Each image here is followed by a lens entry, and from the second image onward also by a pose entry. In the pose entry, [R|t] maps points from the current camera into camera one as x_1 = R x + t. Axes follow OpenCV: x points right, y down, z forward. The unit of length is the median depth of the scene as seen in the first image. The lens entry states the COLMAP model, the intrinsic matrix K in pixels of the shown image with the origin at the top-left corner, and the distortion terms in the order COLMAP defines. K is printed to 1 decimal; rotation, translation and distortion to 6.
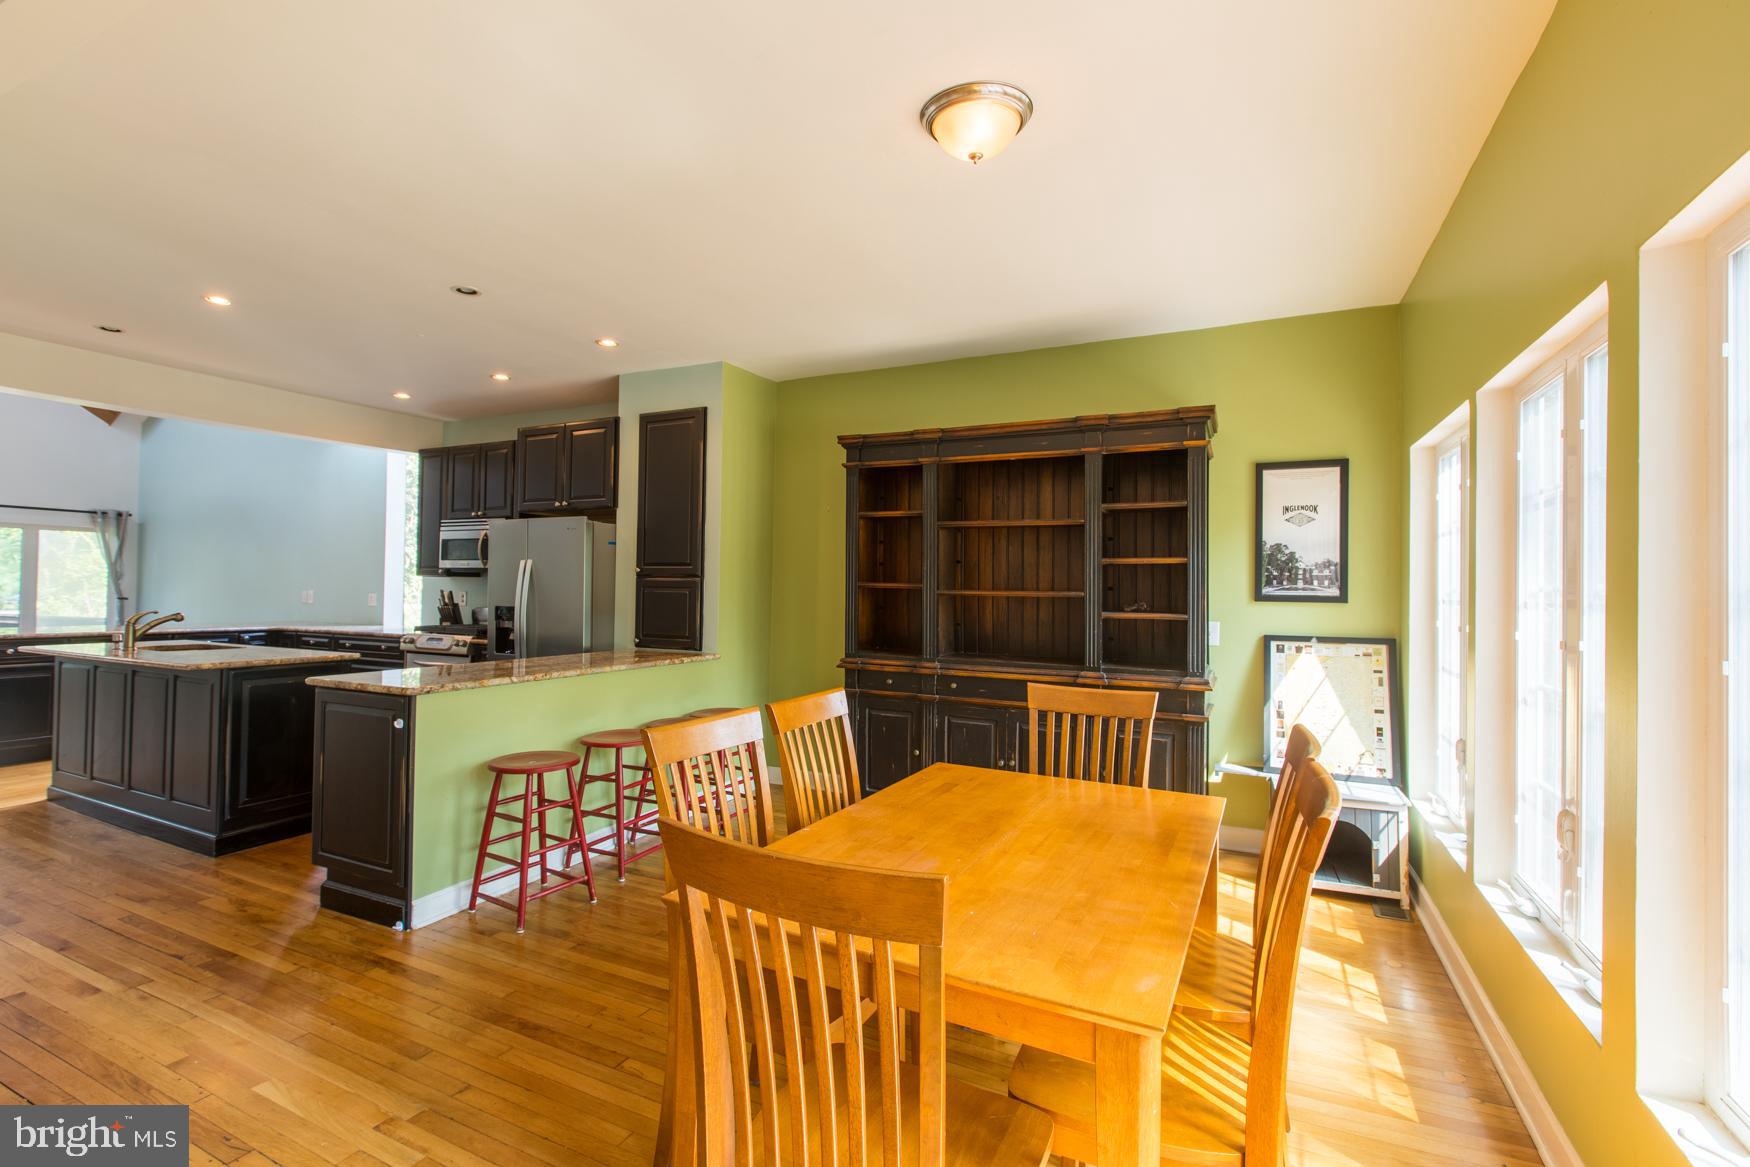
lens RADIAL K [[788.3, 0, 877.9], [0, 788.3, 575.9], [0, 0, 1]] dist [-0.008690, -0.000169]
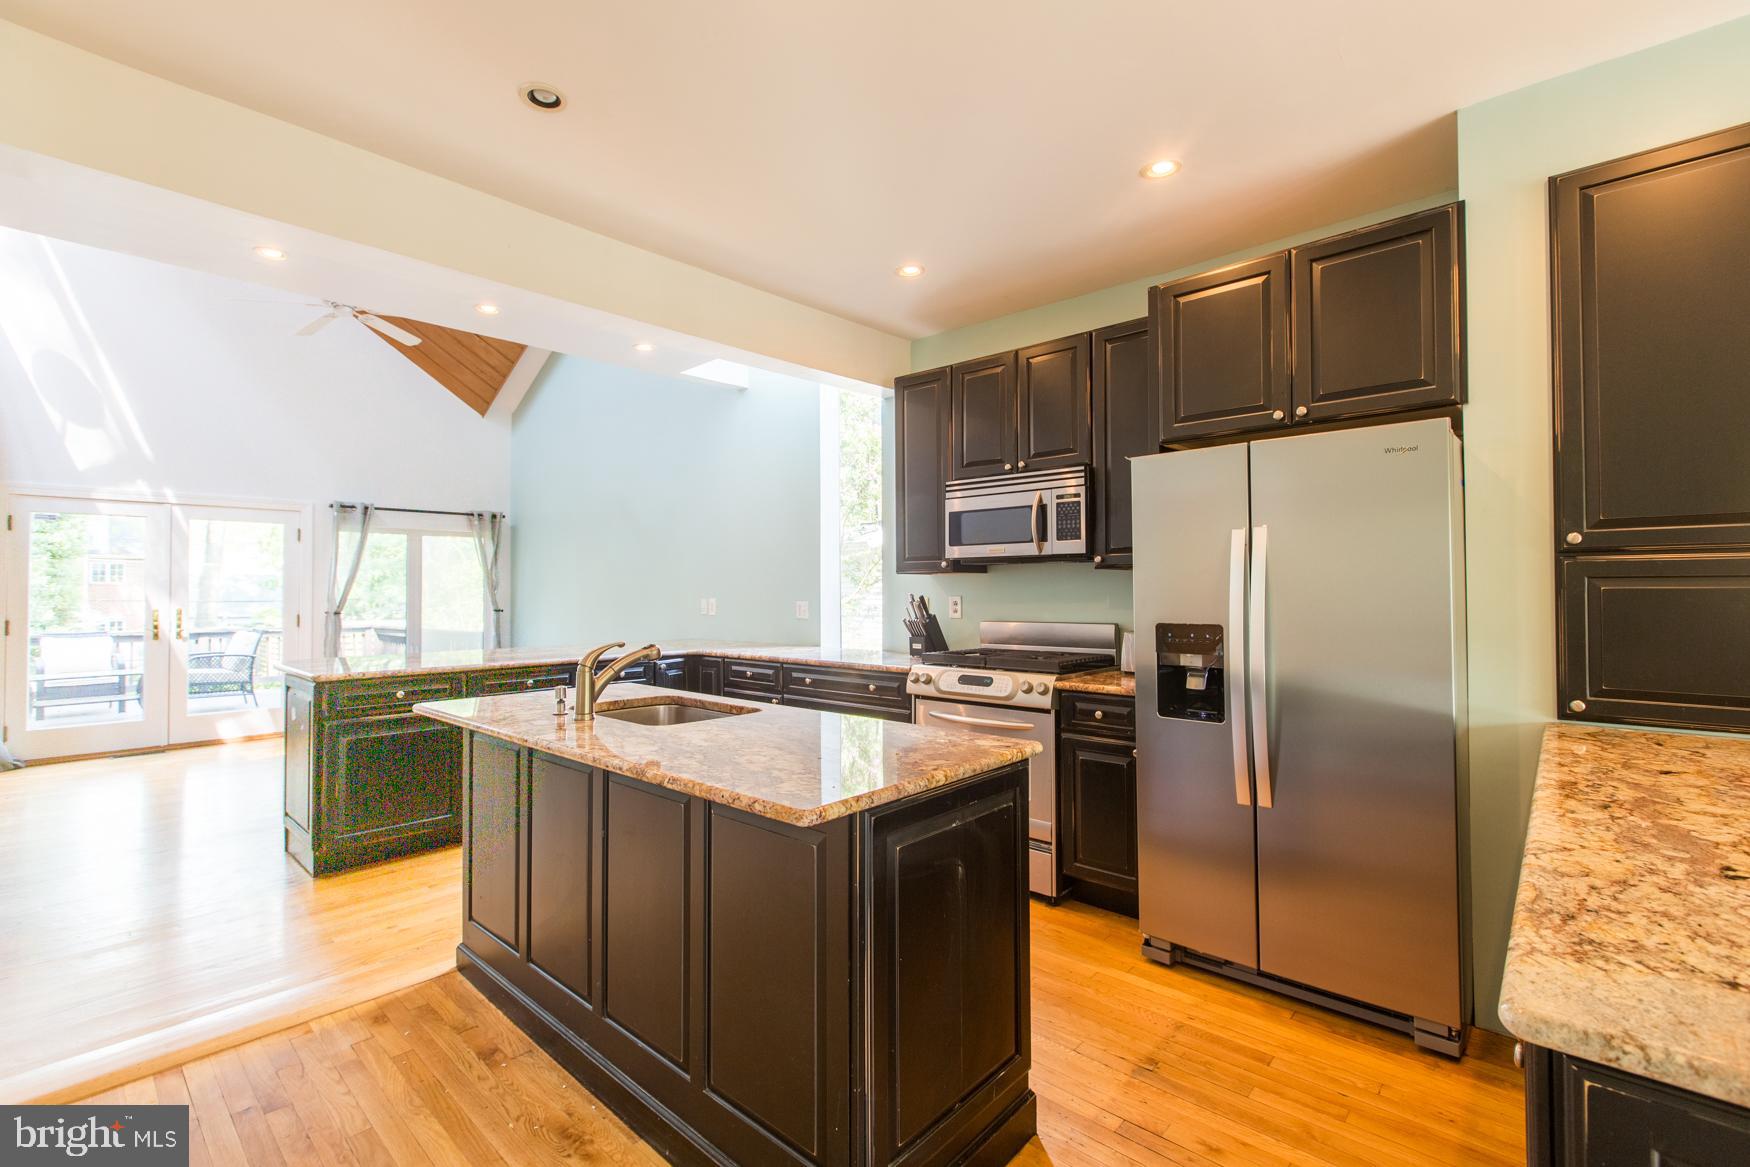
lens RADIAL K [[780.7, 0, 868.7], [0, 780.7, 575.5], [0, 0, 1]] dist [-0.000490, -0.000244]
pose [[0.956118, -0.024847, -0.291928, -0.481858], [0.025100, 0.999681, -0.002878, 0.003559], [0.291906, -0.004576, 0.956436, 0.433740]]
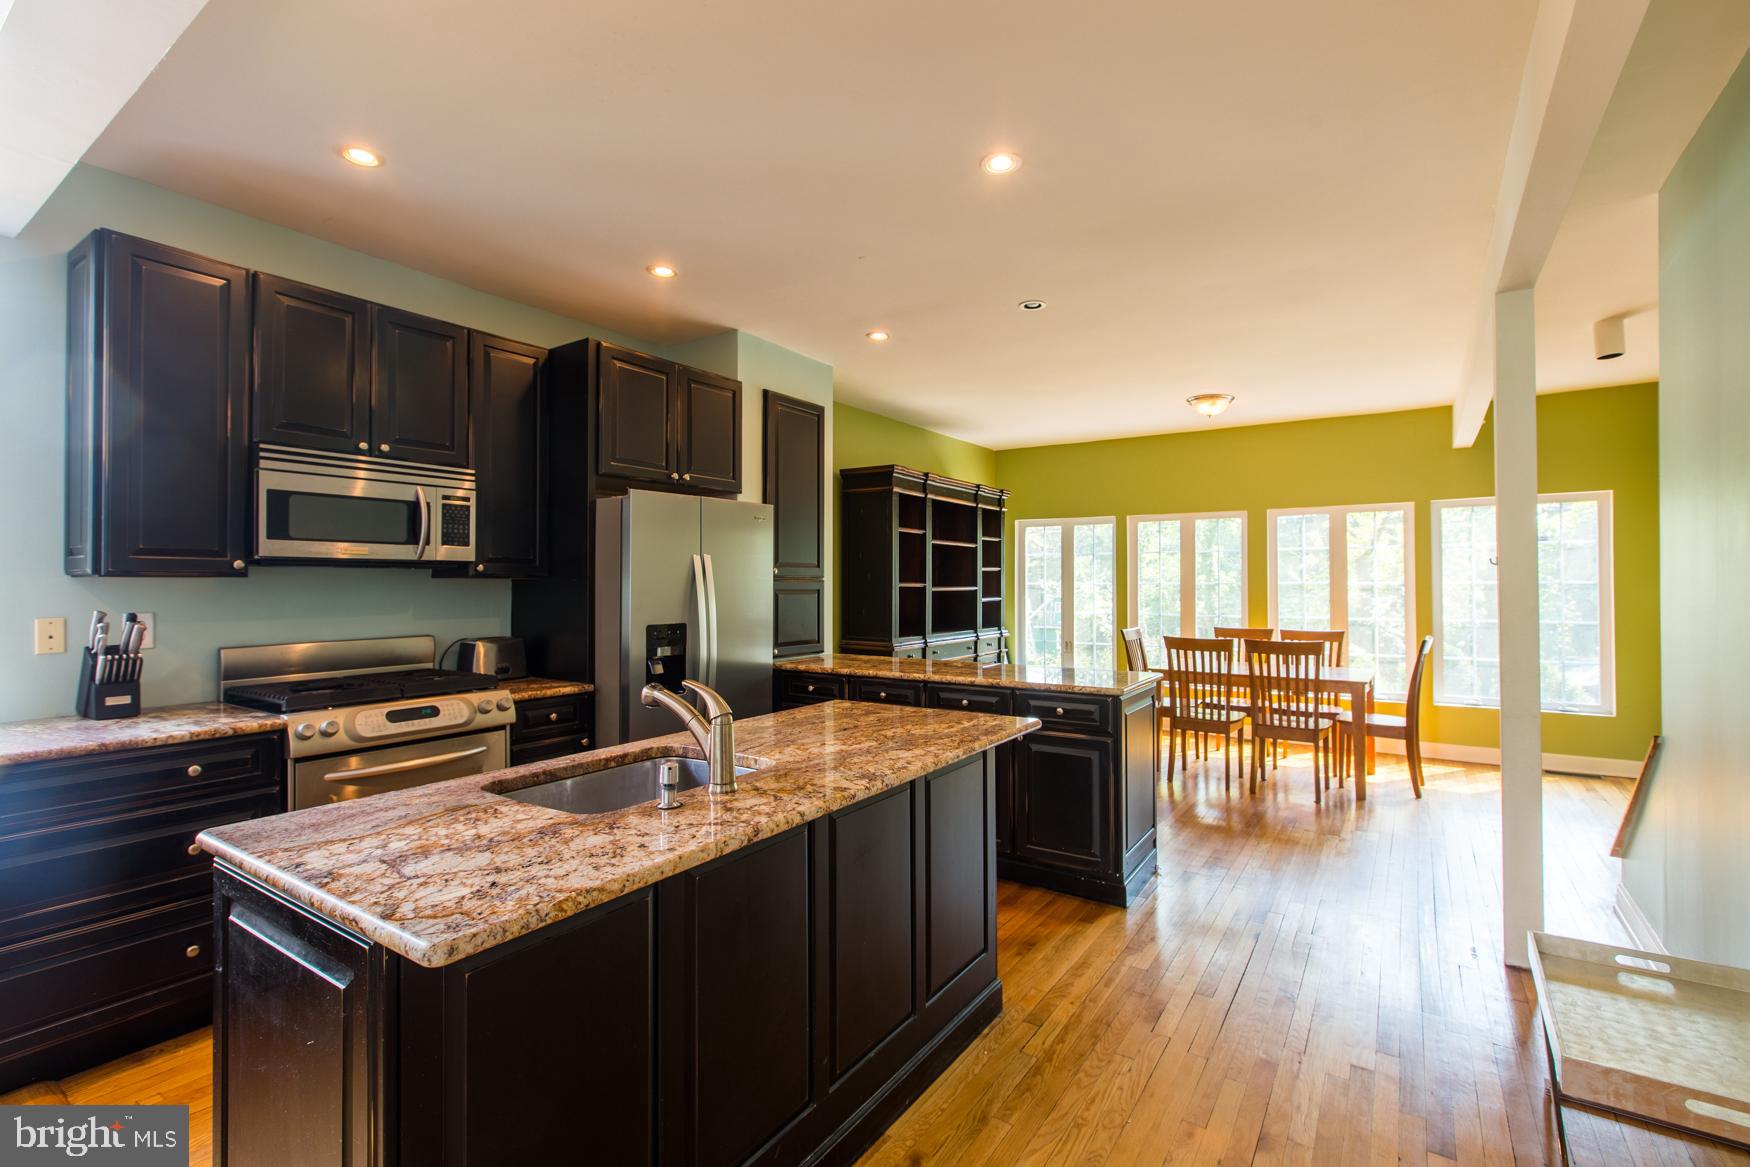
lens RADIAL K [[795.3, 0, 860.9], [0, 795.3, 575.2], [0, 0, 1]] dist [-0.008765, -0.001201]
pose [[0.148212, -0.003030, 0.988951, -1.023214], [-0.013608, 0.999894, 0.005103, -0.007458], [-0.988862, -0.014214, 0.148155, 0.684612]]
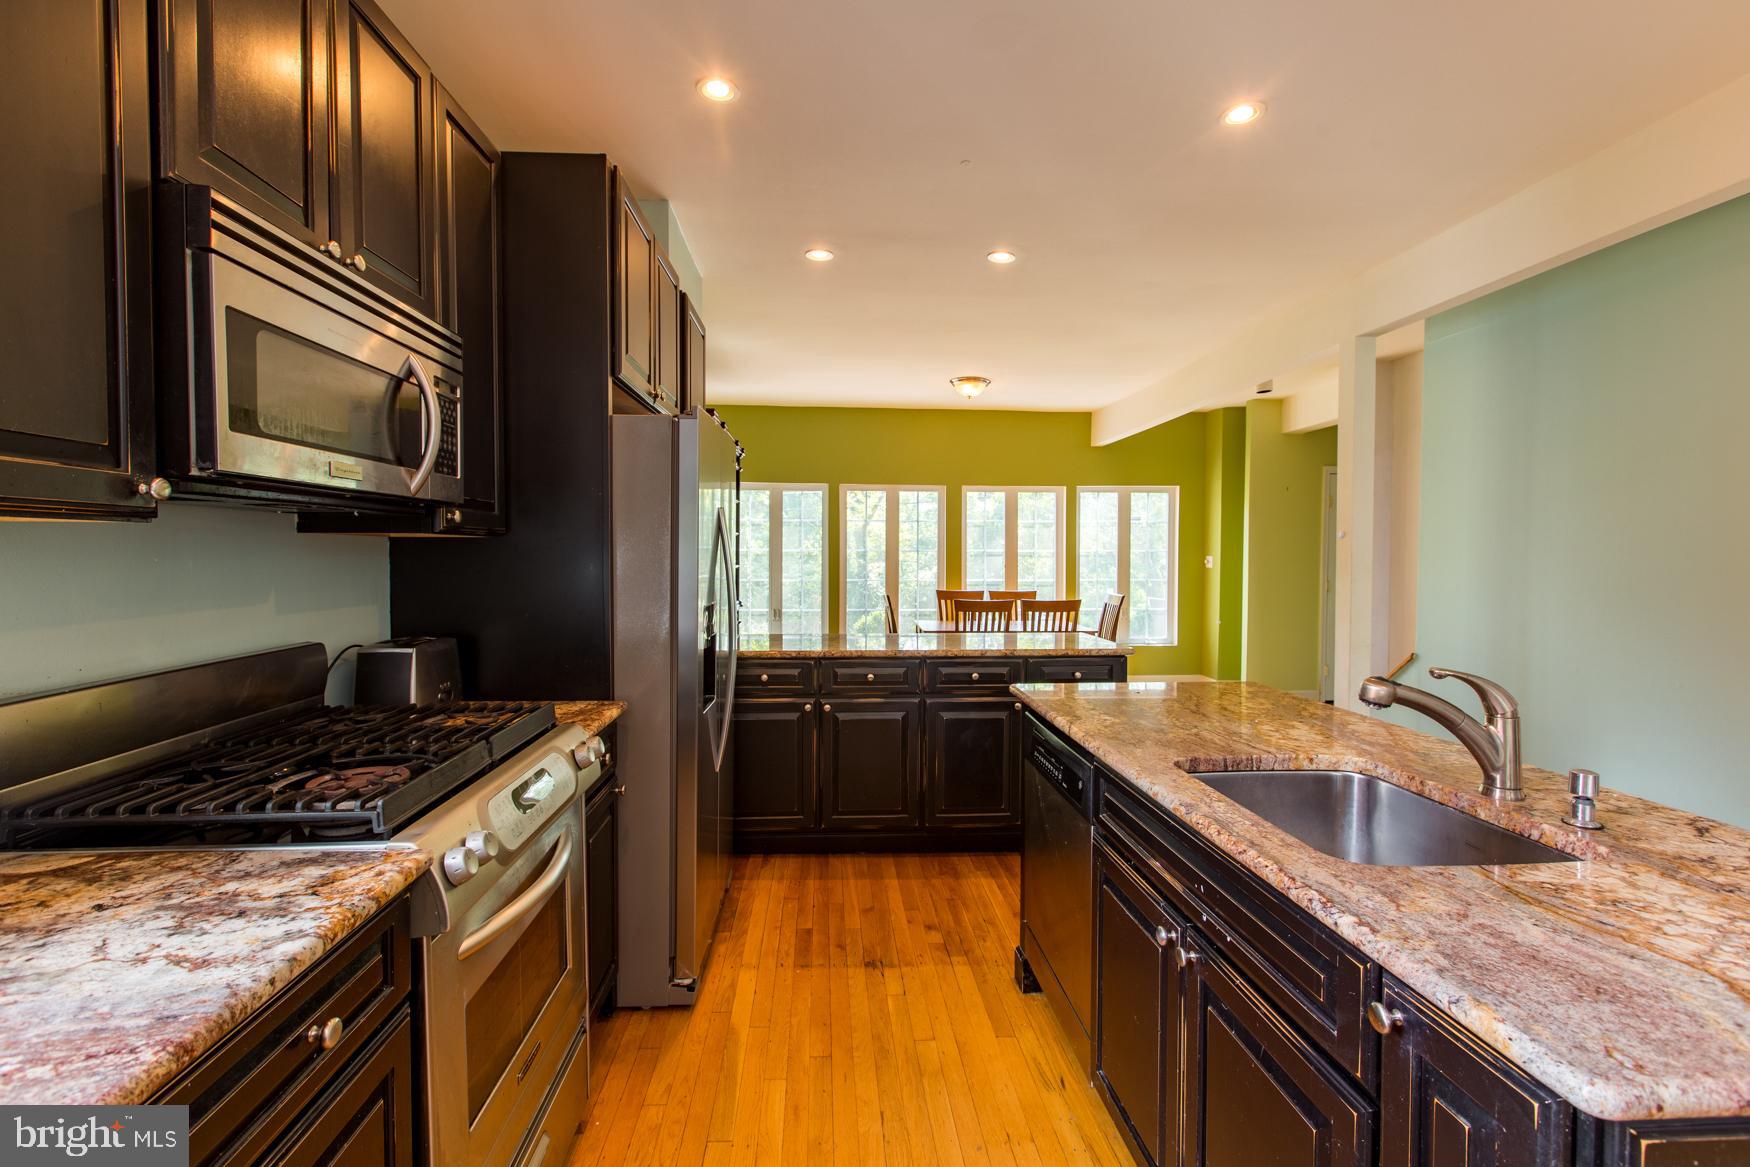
lens RADIAL K [[789.4, 0, 865.4], [0, 789.4, 587.9], [0, 0, 1]] dist [-0.000159, -0.000476]
pose [[-0.492027, -0.057419, 0.868684, -0.855400], [-0.027587, 0.998350, 0.050364, 0.002438], [-0.870143, 0.000817, -0.492799, 1.064396]]
